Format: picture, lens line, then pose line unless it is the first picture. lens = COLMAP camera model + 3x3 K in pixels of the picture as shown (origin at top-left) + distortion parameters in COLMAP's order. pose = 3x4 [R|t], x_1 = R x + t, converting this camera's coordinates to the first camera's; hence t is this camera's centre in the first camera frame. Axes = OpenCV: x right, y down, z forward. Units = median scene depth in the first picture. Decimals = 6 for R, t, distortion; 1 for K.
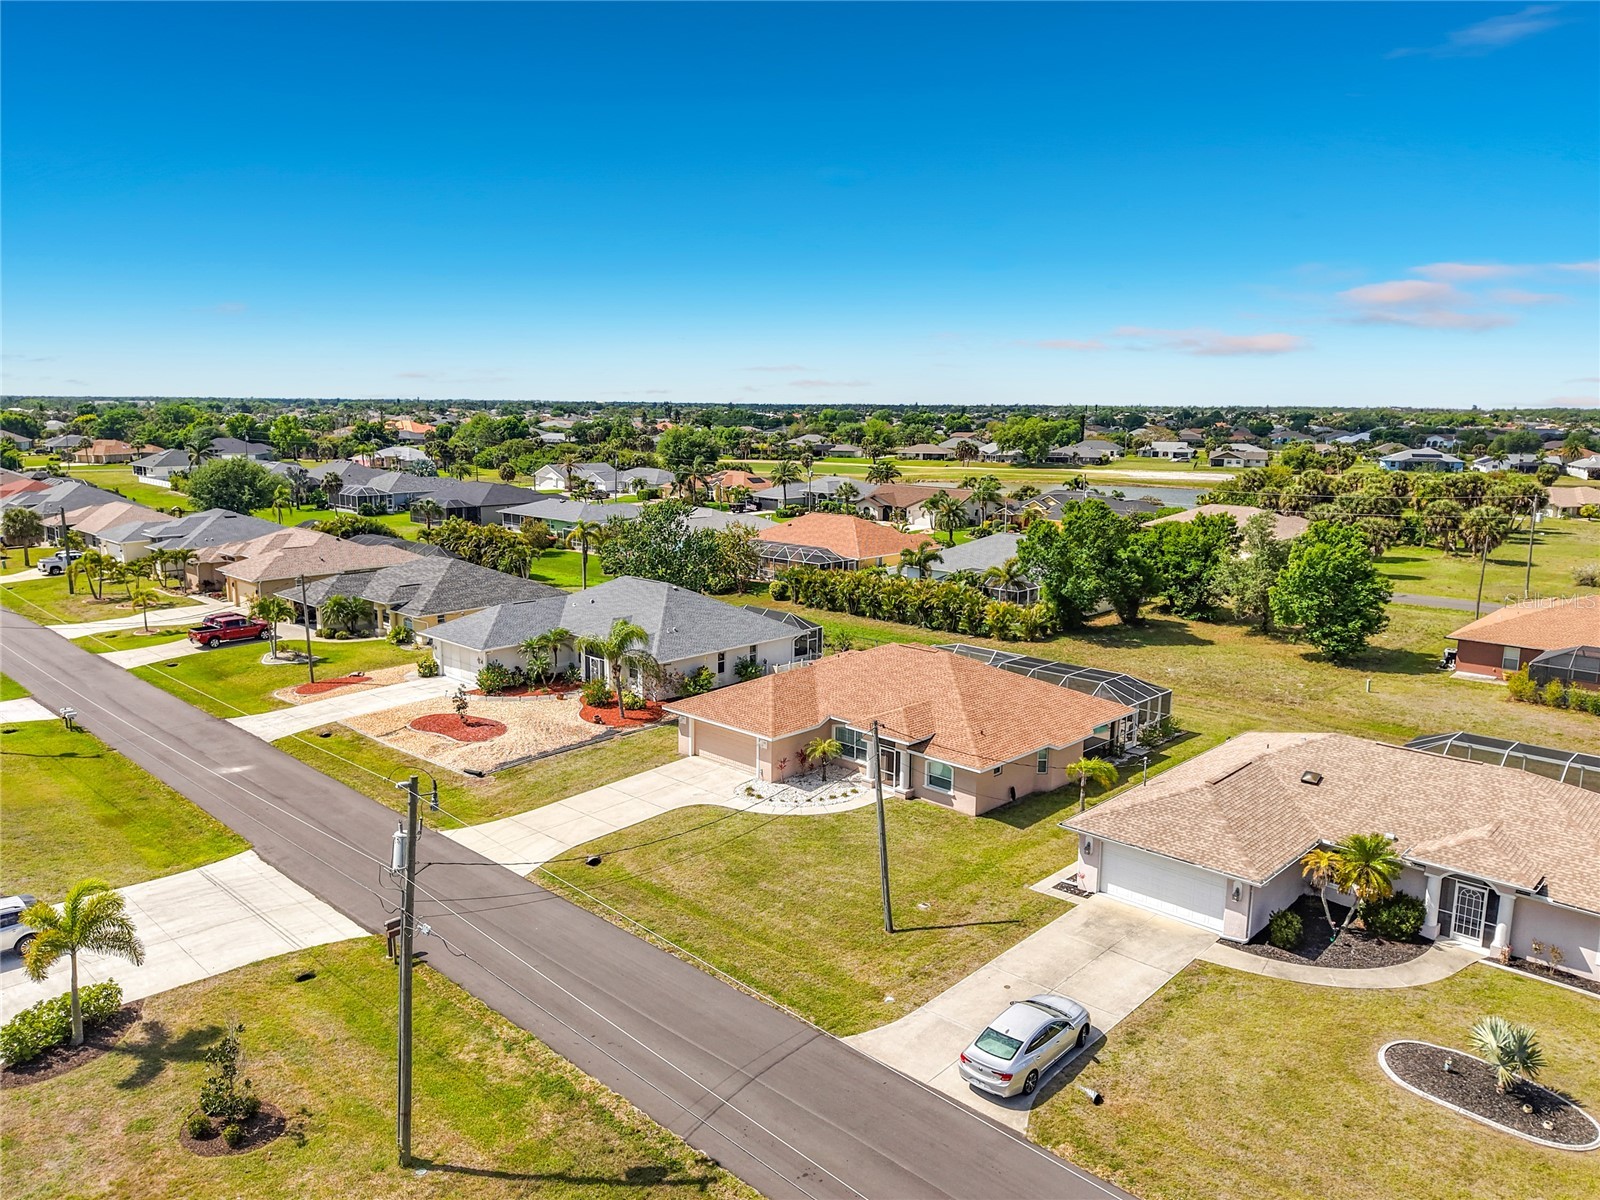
lens RADIAL K [[1146.0, 0, 797.6], [0, 1146.0, 592.9], [0, 0, 1]] dist [0.076922, -0.130710]
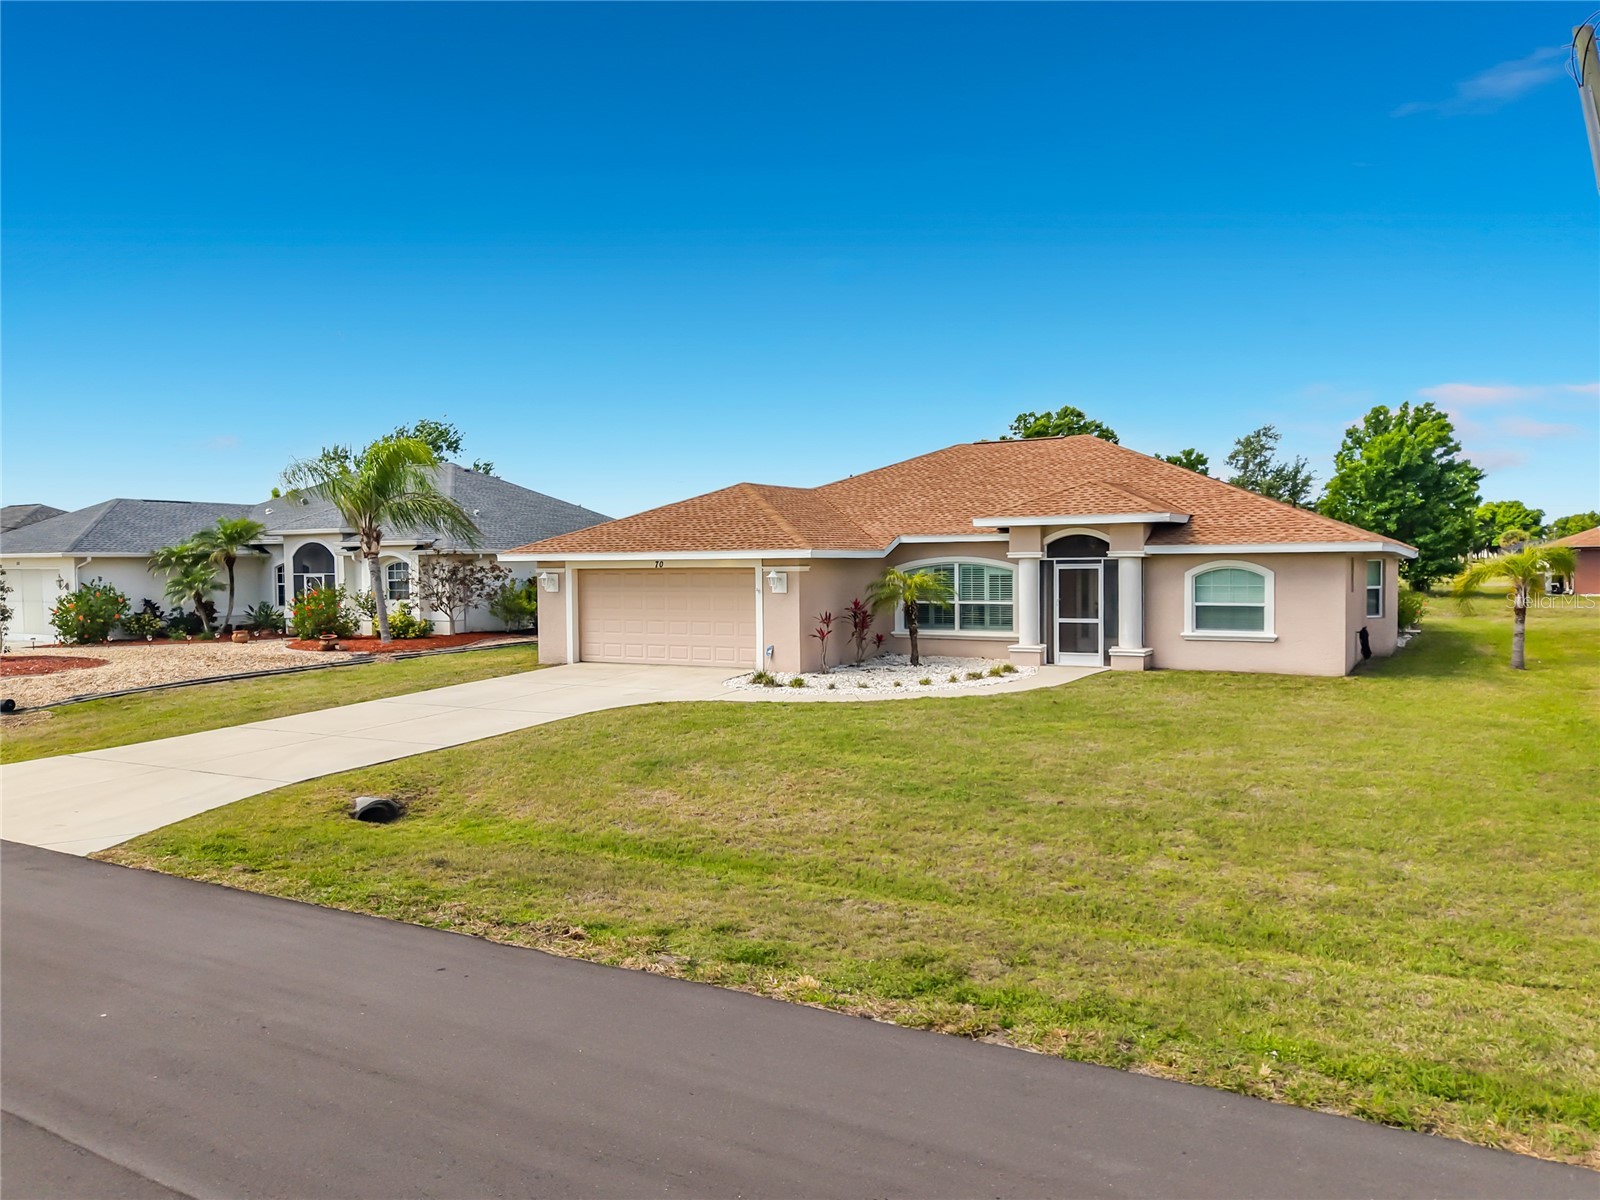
lens RADIAL K [[1146.0, 0, 797.6], [0, 1146.0, 592.9], [0, 0, 1]] dist [0.076922, -0.130710]
pose [[0.969158, -0.029926, 0.244615, -0.126782], [0.061915, 0.990330, -0.124152, 0.194354], [-0.238534, 0.135468, 0.961639, 0.609787]]
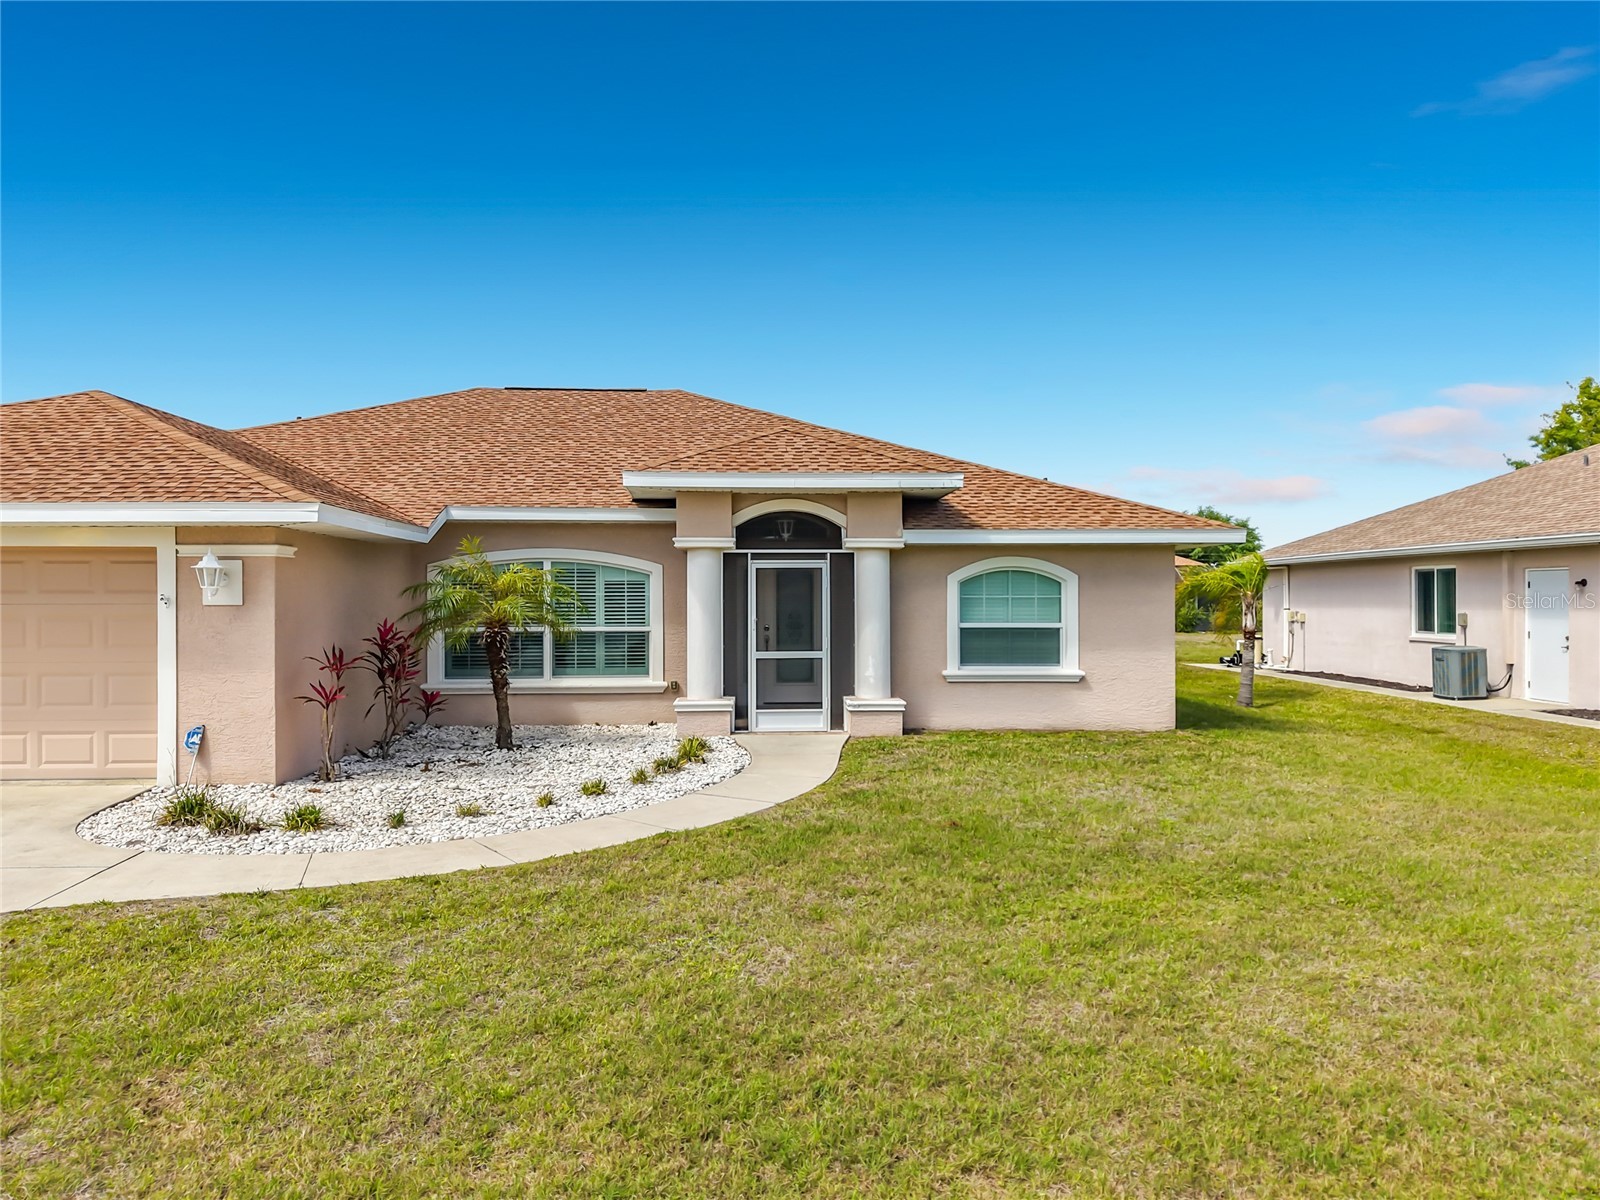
lens RADIAL K [[1125.0, 0, 800.0], [0, 1125.0, 600.0], [0, 0, 1]] dist [0.072434, -0.089399]
pose [[0.690364, -0.014010, 0.723327, -0.098834], [0.125993, 0.986862, -0.101137, 0.170878], [-0.712407, 0.160956, 0.683059, 0.828208]]
